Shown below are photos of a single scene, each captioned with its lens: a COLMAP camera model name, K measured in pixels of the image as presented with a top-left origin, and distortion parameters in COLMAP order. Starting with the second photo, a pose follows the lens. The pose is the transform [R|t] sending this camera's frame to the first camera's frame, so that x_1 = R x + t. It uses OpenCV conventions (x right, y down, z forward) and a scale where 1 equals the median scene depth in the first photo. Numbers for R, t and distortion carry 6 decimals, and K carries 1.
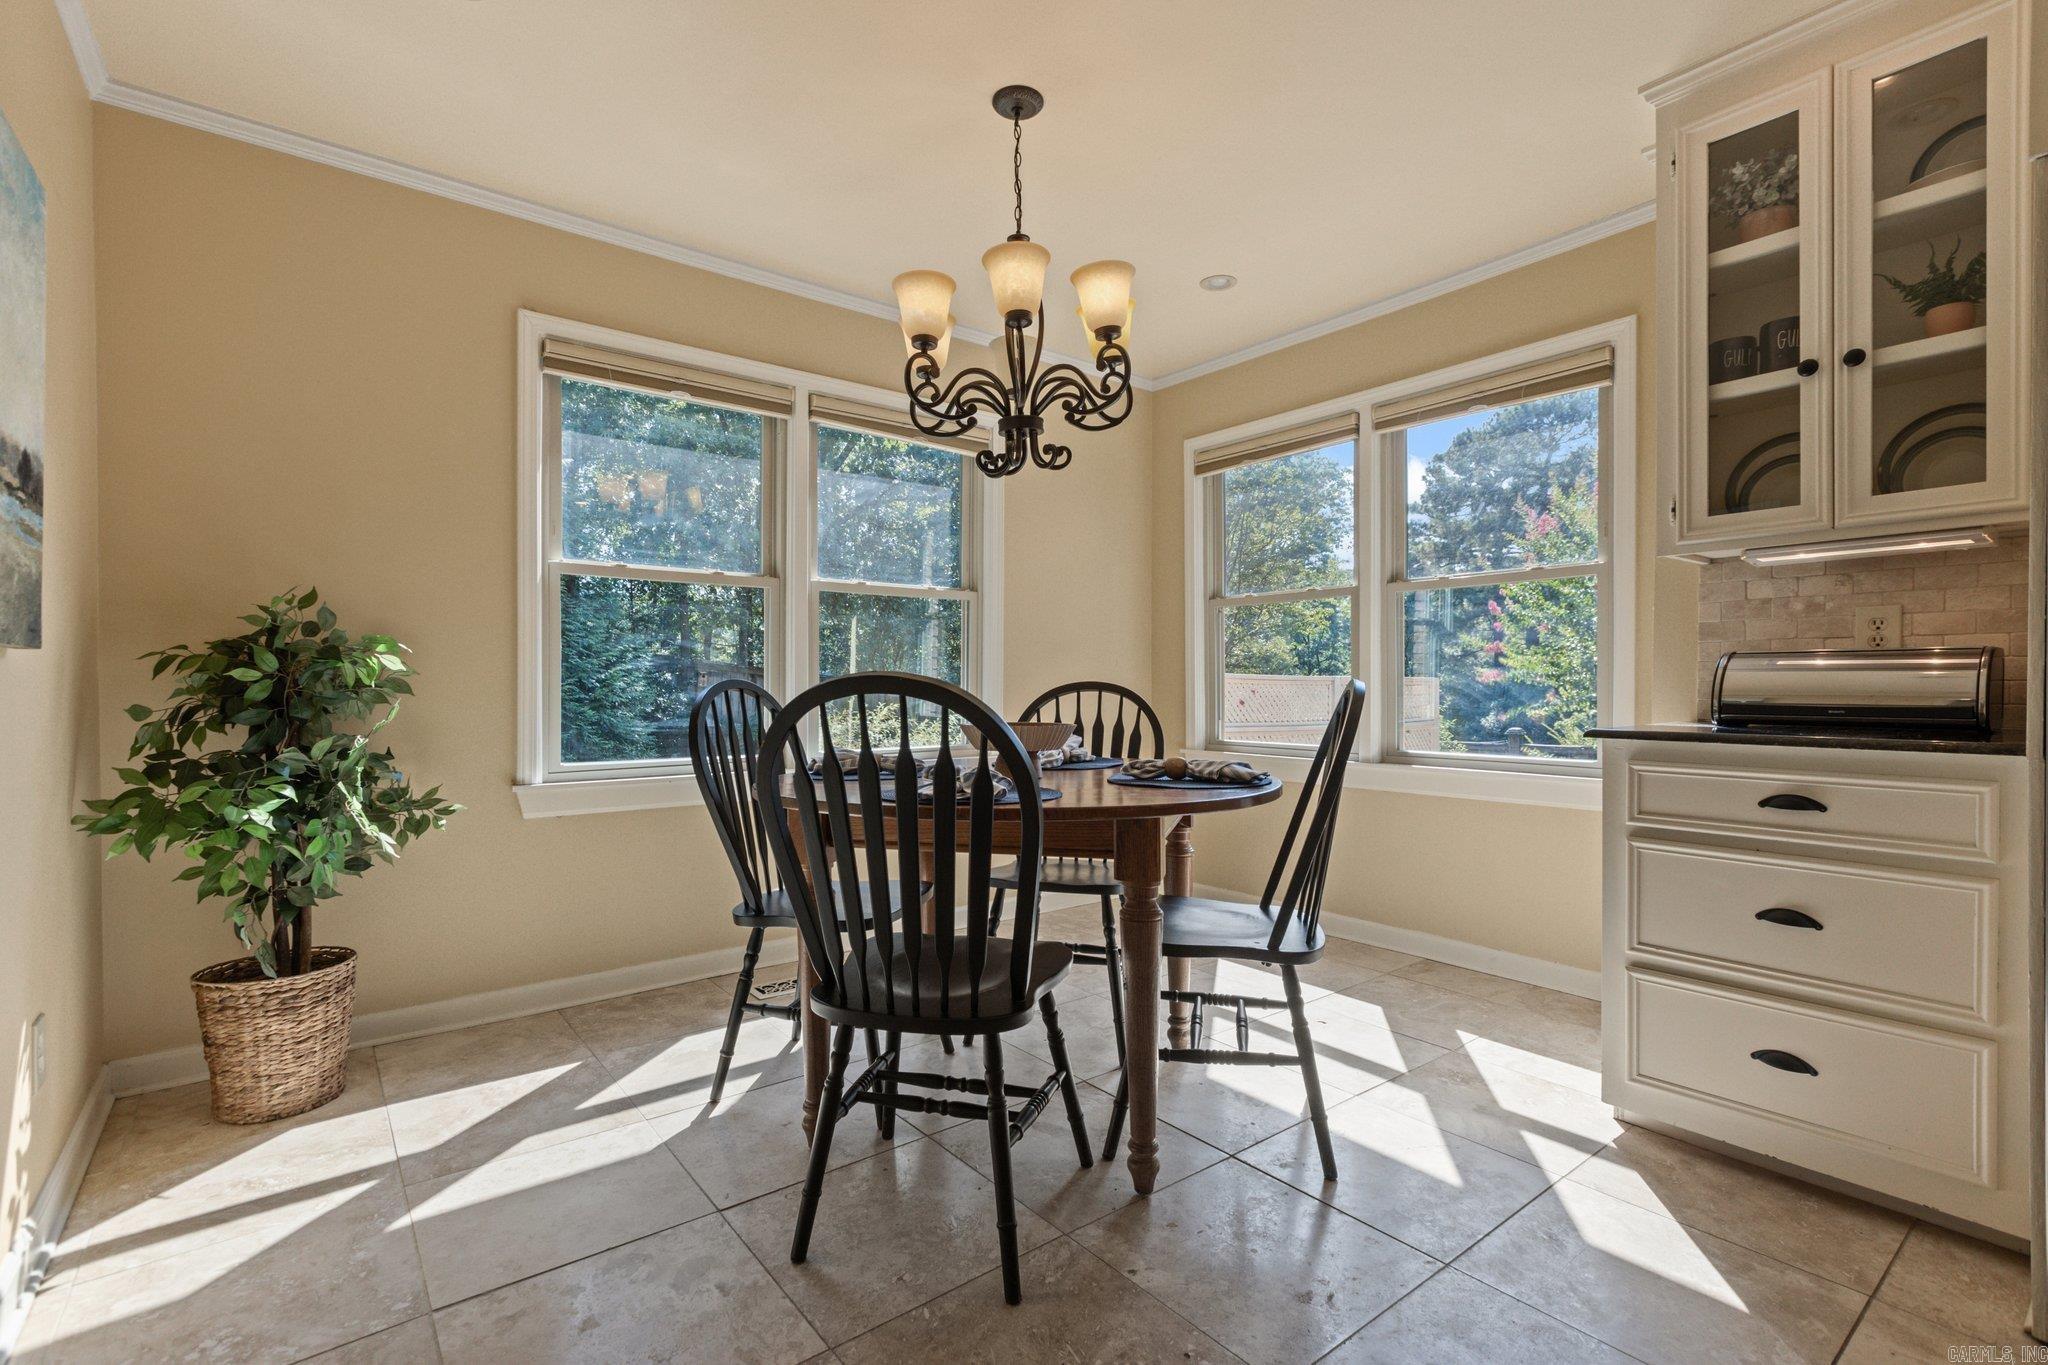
lens RADIAL K [[933.1, 0, 1009.1], [0, 933.1, 690.4], [0, 0, 1]] dist [0.004848, -0.000958]
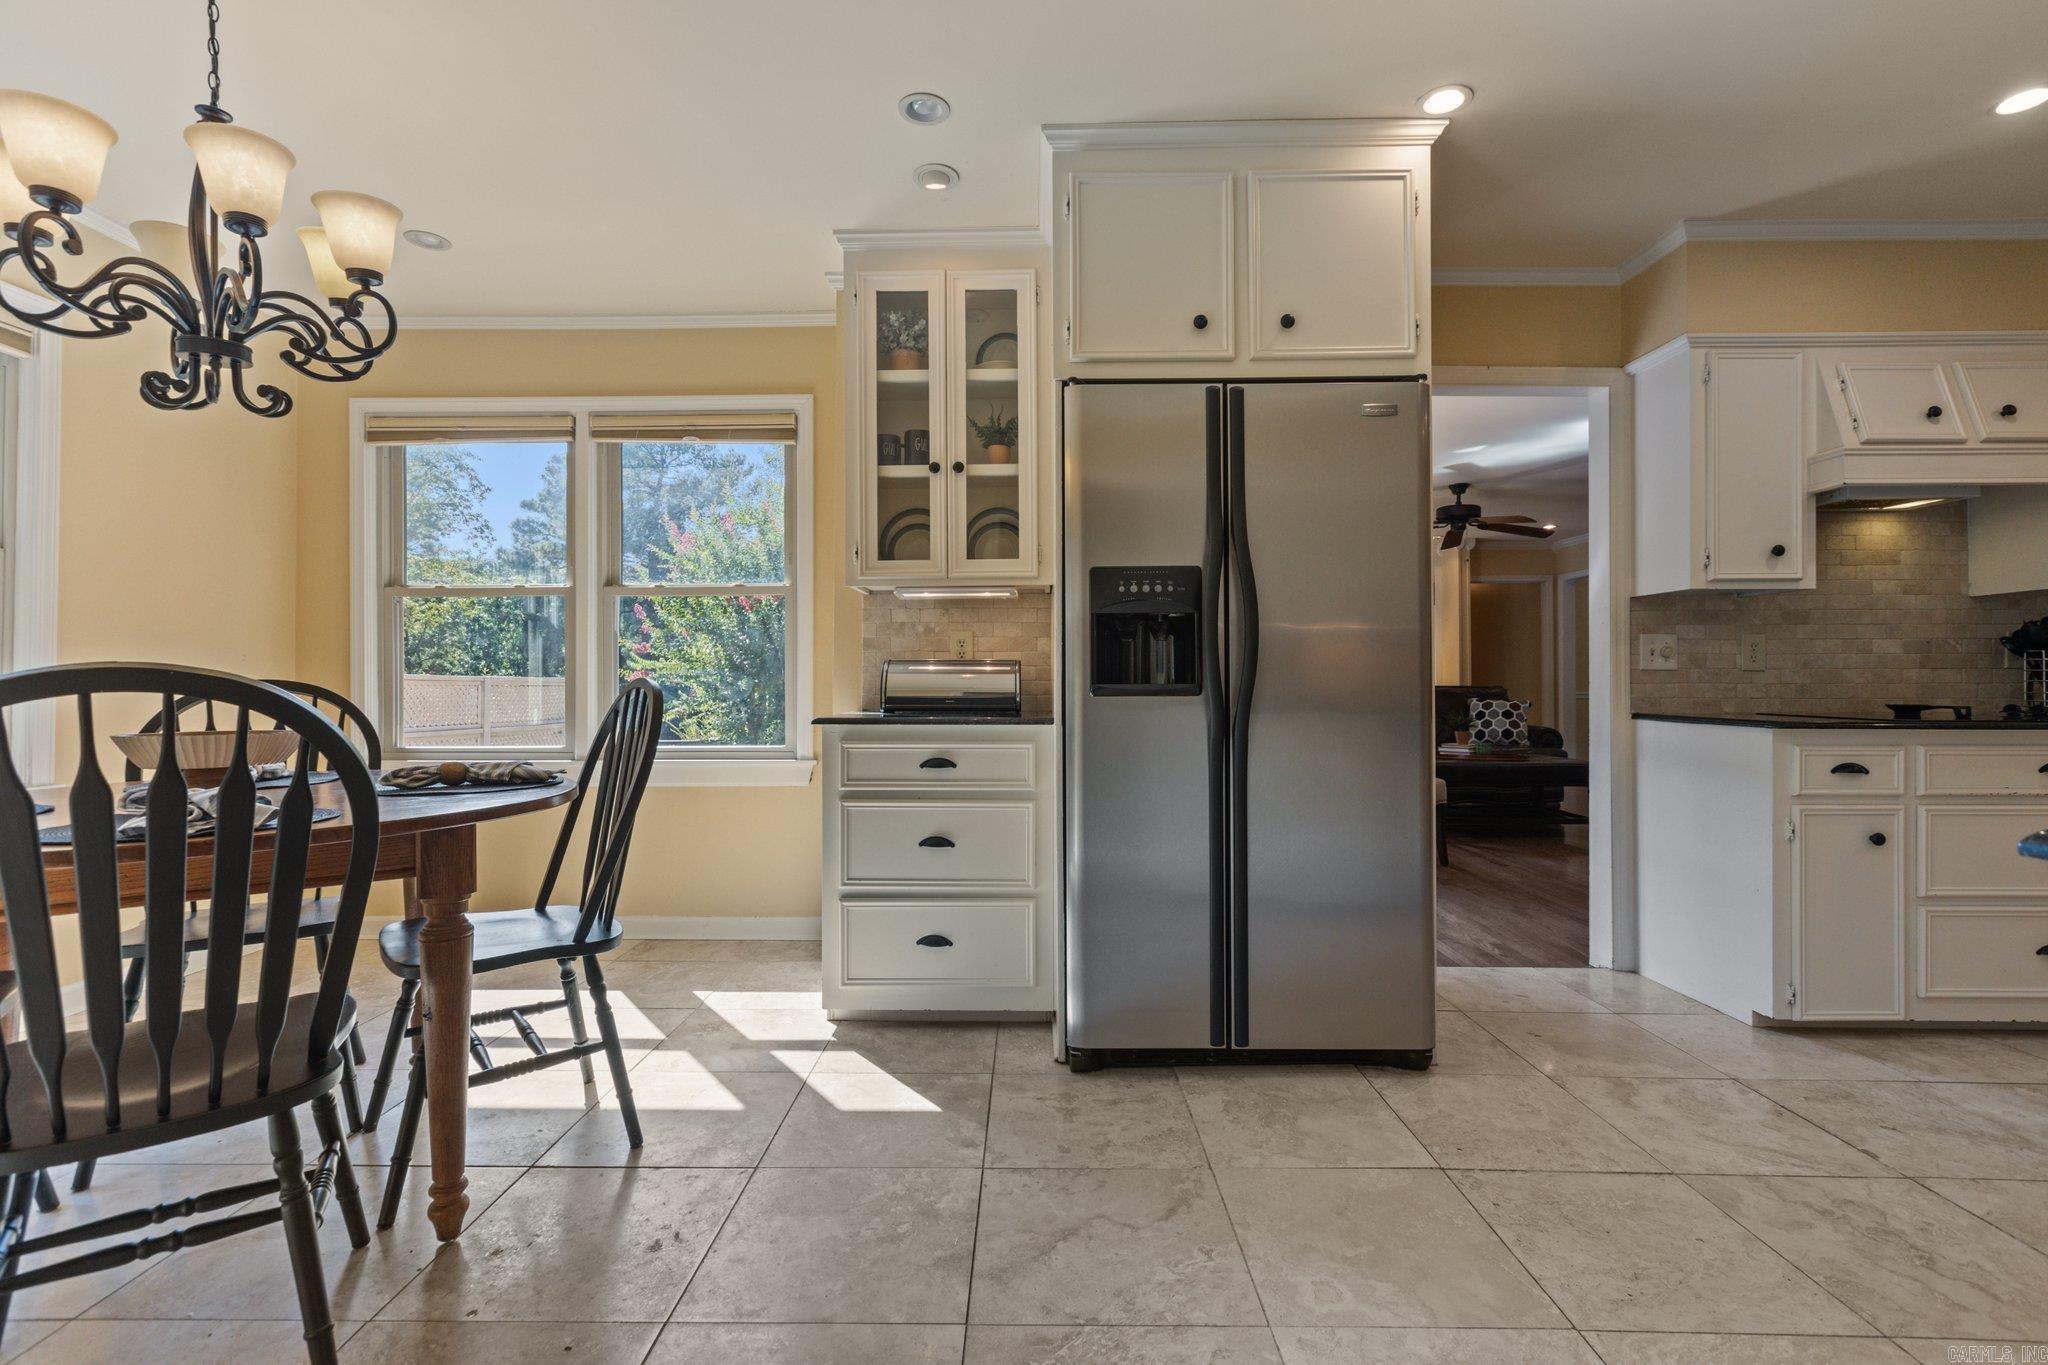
lens RADIAL K [[933.1, 0, 1015.6], [0, 933.1, 675.5], [0, 0, 1]] dist [0.004848, -0.000958]
pose [[0.624570, 0.007635, 0.780931, -0.193922], [0.006534, 0.999866, -0.015001, 0.004417], [-0.780941, 0.014472, 0.624437, -0.008833]]
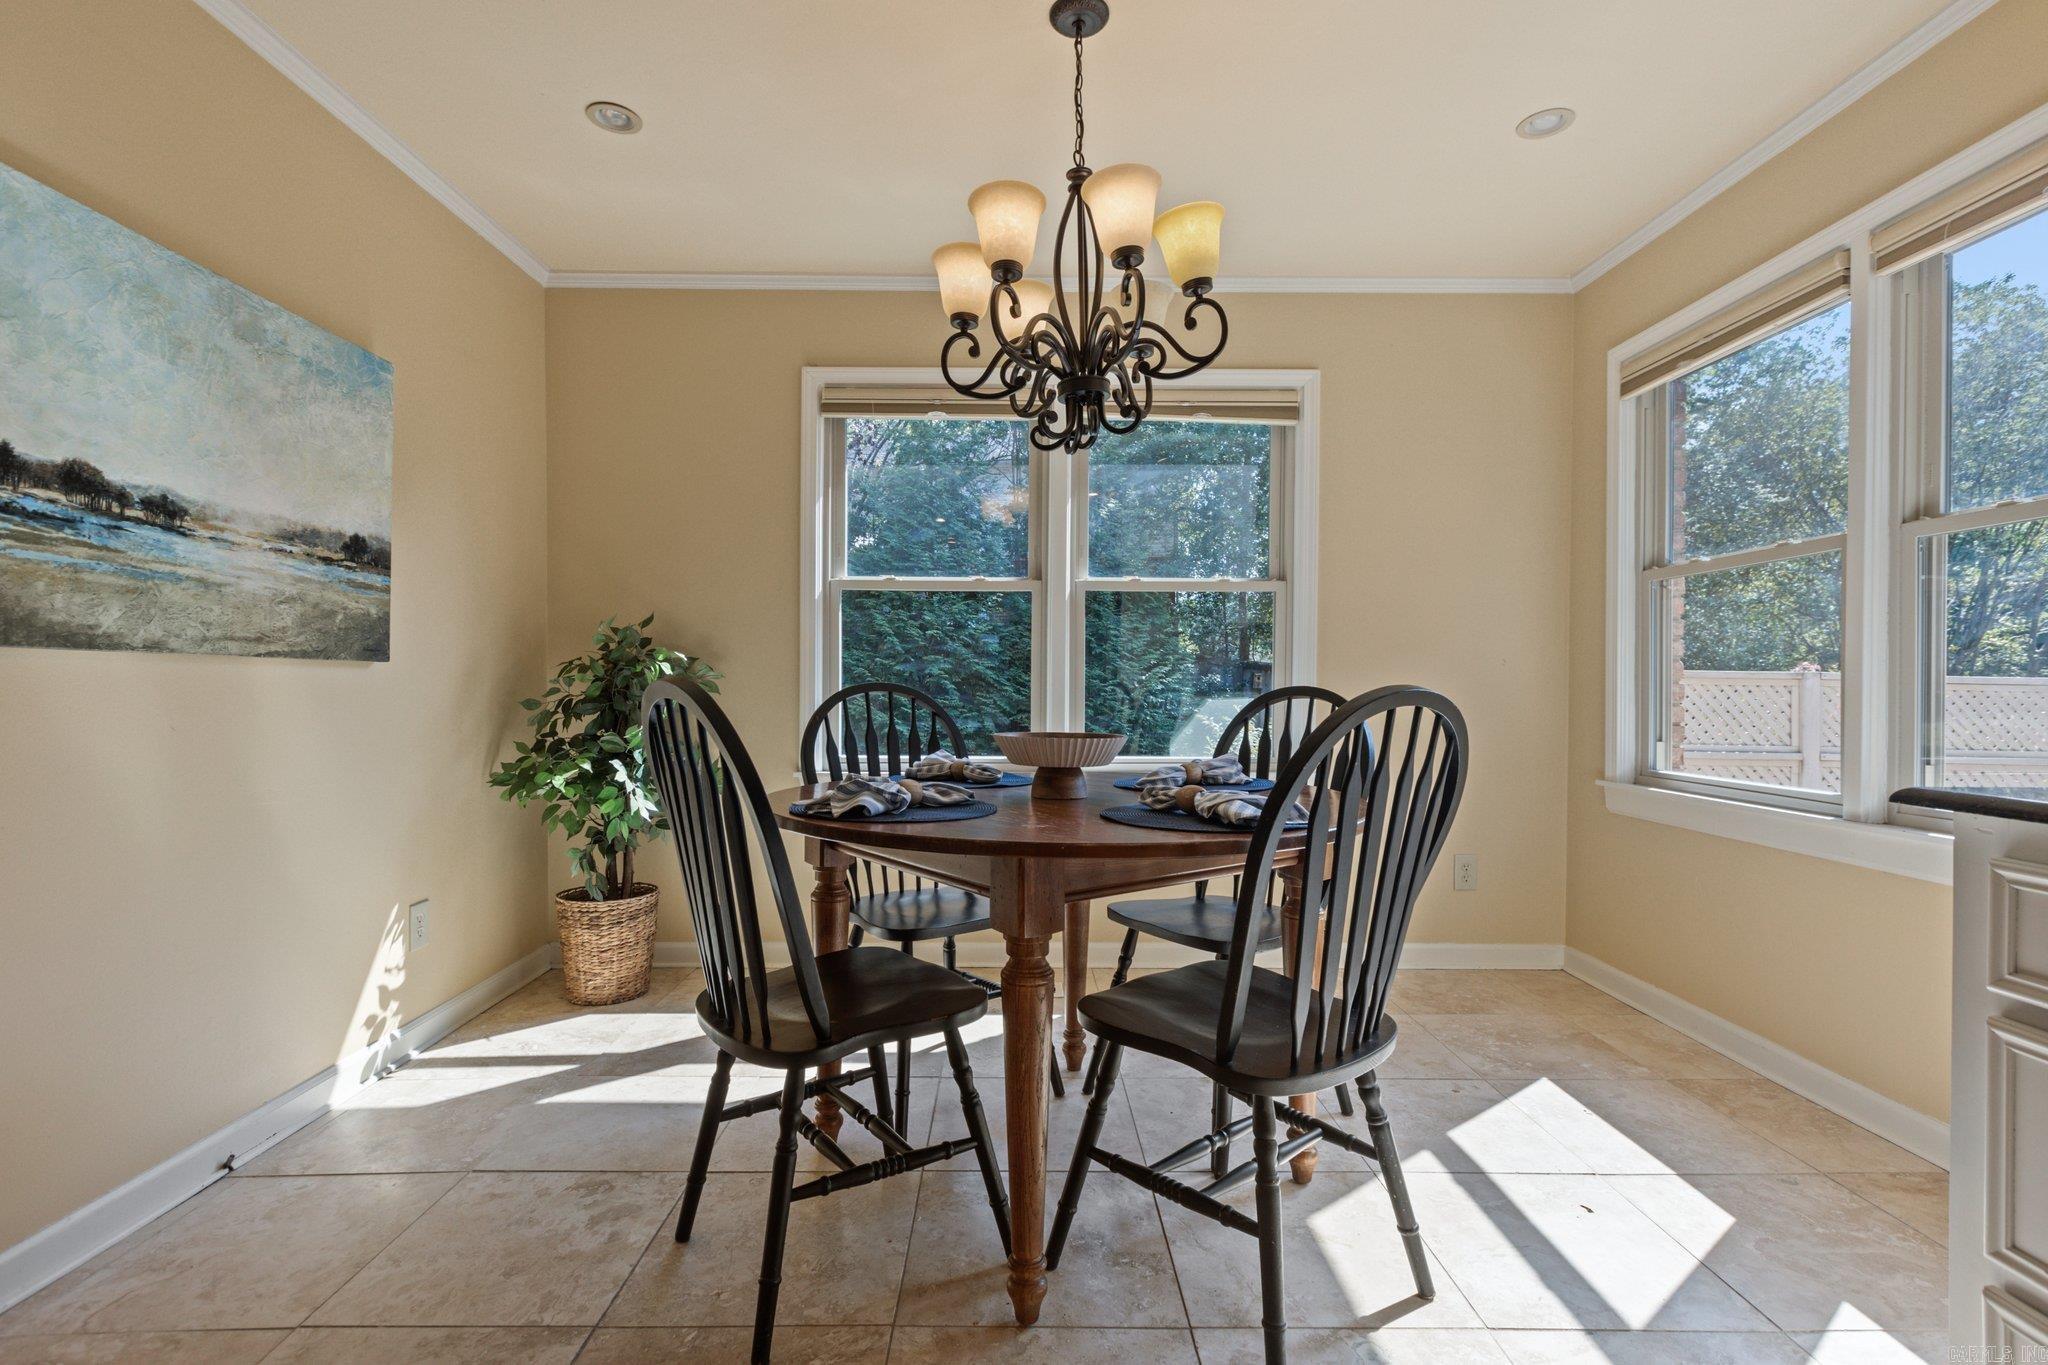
lens RADIAL K [[933.1, 0, 1012.4], [0, 933.1, 691.9], [0, 0, 1]] dist [0.004848, -0.000958]
pose [[0.792696, 0.009164, -0.609548, 0.522250], [-0.009023, 0.999954, 0.003298, -0.006498], [0.609550, 0.002885, 0.792742, 0.295302]]
